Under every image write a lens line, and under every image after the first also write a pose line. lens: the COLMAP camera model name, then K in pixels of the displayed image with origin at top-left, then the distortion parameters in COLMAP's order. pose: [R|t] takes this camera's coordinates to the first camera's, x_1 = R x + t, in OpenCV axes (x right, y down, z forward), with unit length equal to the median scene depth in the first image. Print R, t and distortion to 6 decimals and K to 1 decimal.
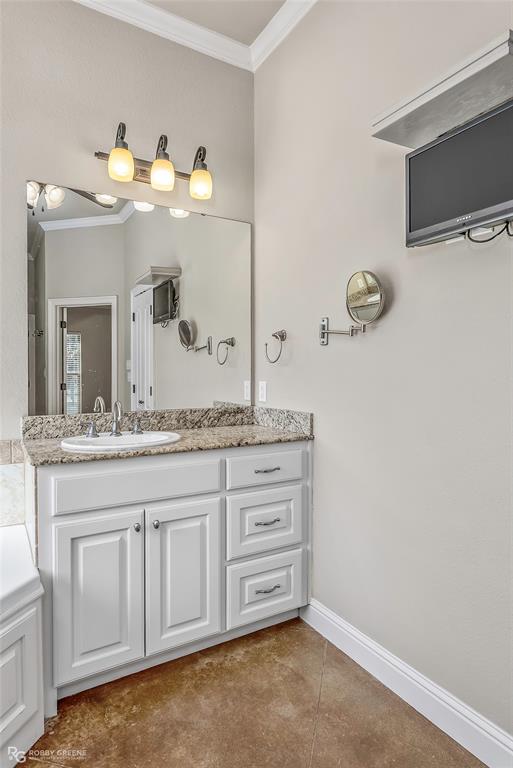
lens RADIAL K [[425.1, 0, 256.5], [0, 425.1, 384.0], [0, 0, 1]] dist [-0.005663, -0.000504]
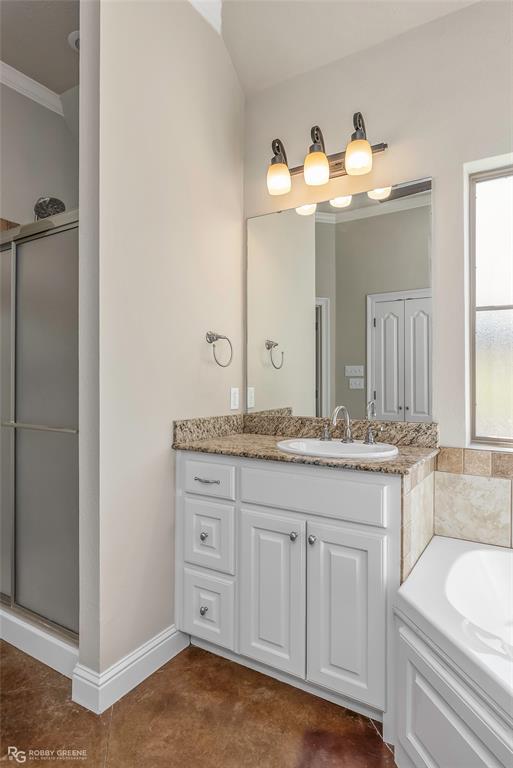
lens RADIAL K [[473.3, 0, 256.5], [0, 473.3, 384.0], [0, 0, 1]] dist [0.071921, 0.000375]
pose [[0.468343, -0.000365, -0.883547, 0.718388], [-0.018062, 0.999787, -0.009987, -0.002385], [0.883362, 0.020636, 0.468237, 0.424105]]
